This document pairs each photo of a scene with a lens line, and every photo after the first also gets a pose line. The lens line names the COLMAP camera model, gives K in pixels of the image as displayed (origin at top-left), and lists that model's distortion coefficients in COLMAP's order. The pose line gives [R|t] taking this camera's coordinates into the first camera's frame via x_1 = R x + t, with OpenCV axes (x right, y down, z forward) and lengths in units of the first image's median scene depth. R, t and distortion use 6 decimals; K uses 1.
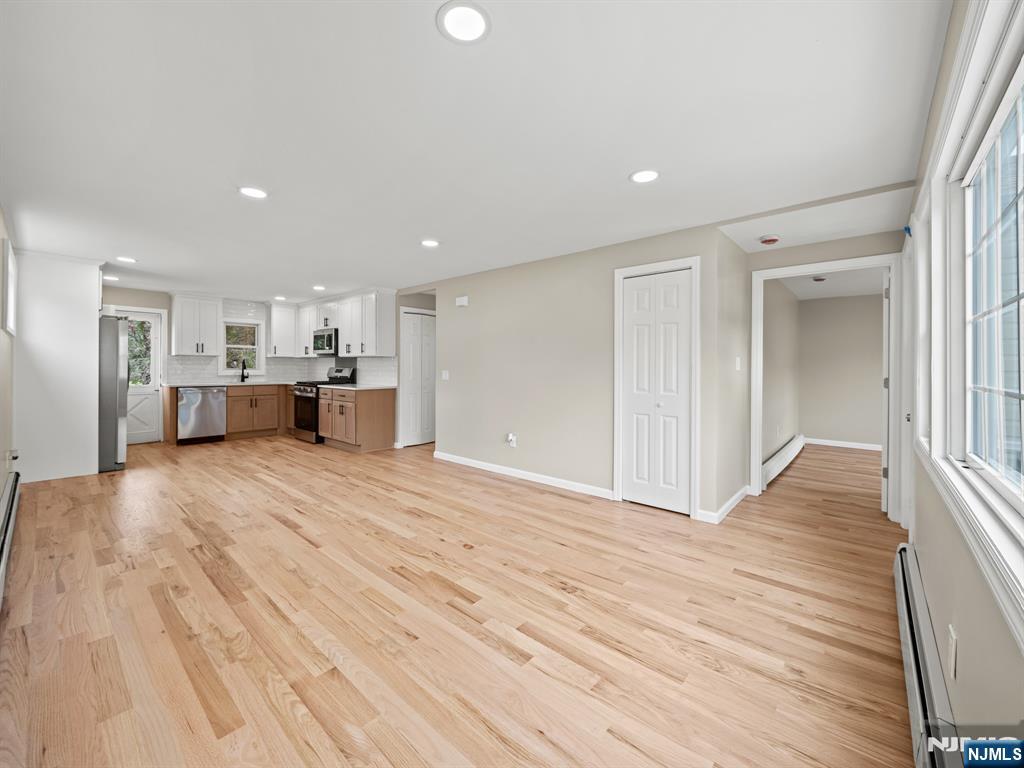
lens RADIAL K [[412.7, 0, 515.1], [0, 412.7, 367.6], [0, 0, 1]] dist [-0.001769, -0.000307]
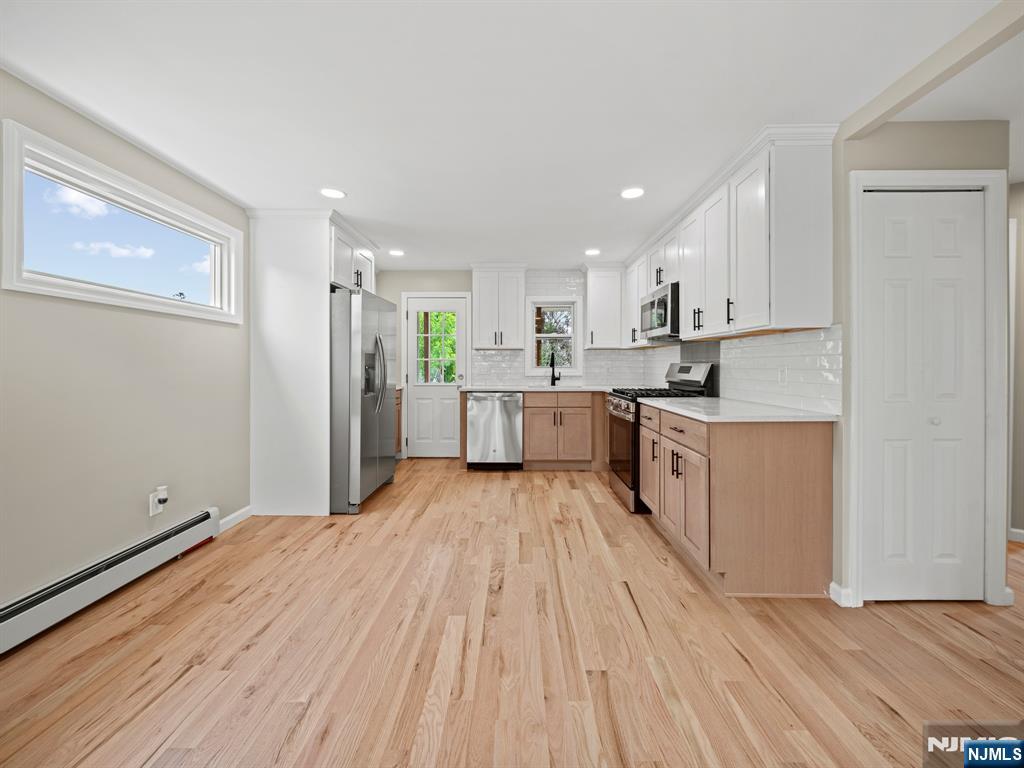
lens RADIAL K [[412.7, 0, 515.1], [0, 412.7, 367.6], [0, 0, 1]] dist [-0.001769, -0.000307]
pose [[0.653217, -0.003628, -0.757162, -0.186474], [0.004813, 0.999988, -0.000640, 0.004808], [0.757155, -0.003226, 0.653227, 0.532392]]
